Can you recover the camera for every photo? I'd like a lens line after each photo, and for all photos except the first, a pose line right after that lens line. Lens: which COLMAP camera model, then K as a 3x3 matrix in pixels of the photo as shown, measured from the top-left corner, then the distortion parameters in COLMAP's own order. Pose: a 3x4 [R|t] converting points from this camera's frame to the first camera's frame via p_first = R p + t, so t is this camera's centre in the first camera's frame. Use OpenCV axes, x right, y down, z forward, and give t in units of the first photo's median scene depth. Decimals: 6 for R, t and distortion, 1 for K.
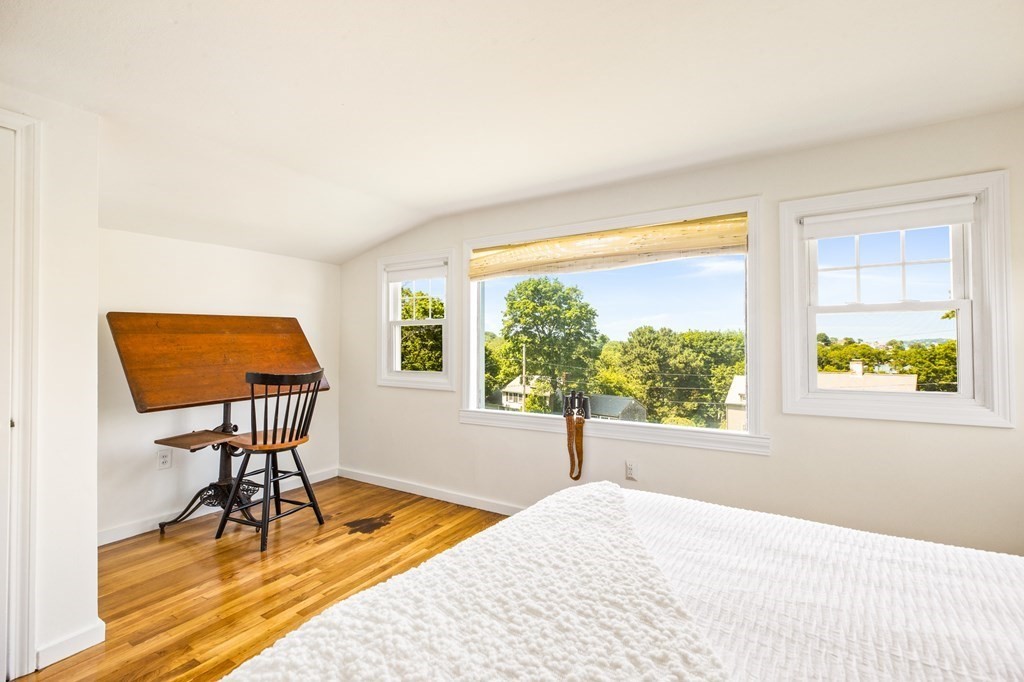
lens RADIAL K [[460.0, 0, 511.6], [0, 460.0, 338.0], [0, 0, 1]] dist [-0.008781, 0.000672]
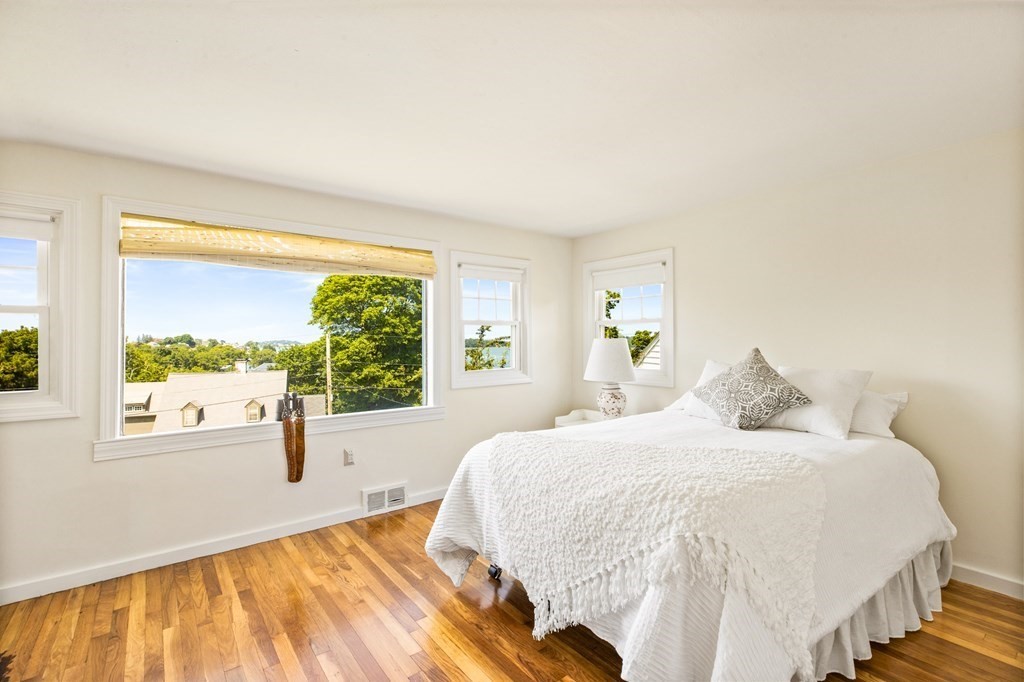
lens RADIAL K [[460.0, 0, 510.4], [0, 460.0, 339.3], [0, 0, 1]] dist [-0.008781, 0.000672]
pose [[0.351331, 0.005193, 0.936237, -0.556503], [-0.005212, 0.999980, -0.003591, 0.002694], [-0.936237, -0.003618, 0.351351, 0.200183]]
